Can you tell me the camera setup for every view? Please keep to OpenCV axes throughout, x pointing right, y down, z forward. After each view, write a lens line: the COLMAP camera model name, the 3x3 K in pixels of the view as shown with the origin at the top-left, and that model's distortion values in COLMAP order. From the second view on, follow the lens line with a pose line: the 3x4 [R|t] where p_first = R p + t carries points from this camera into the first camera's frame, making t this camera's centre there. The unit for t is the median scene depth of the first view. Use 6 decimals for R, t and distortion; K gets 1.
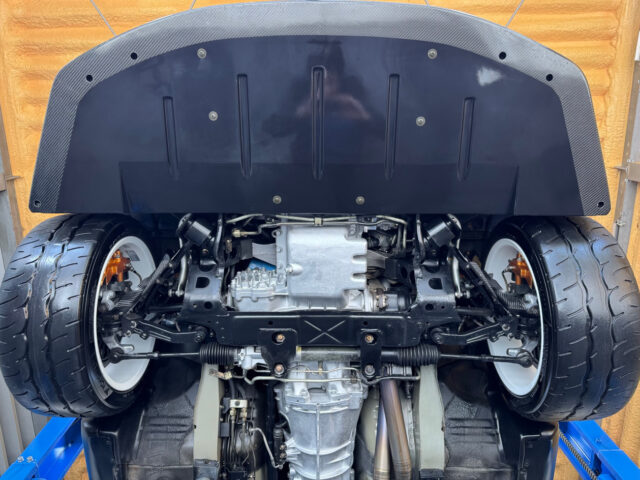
lens RADIAL K [[466.1, 0, 310.7], [0, 466.1, 235.3], [0, 0, 1]] dist [0.056009, -0.083732]
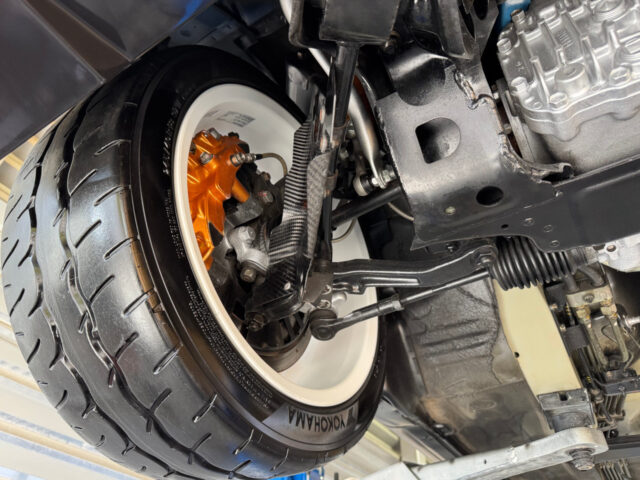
lens RADIAL K [[466.1, 0, 310.7], [0, 466.1, 235.3], [0, 0, 1]] dist [0.056009, -0.083732]
pose [[0.838522, -0.338923, -0.426628, -0.168876], [0.513840, 0.752335, 0.412262, -0.025306], [0.181242, -0.564909, 0.805002, 0.609749]]
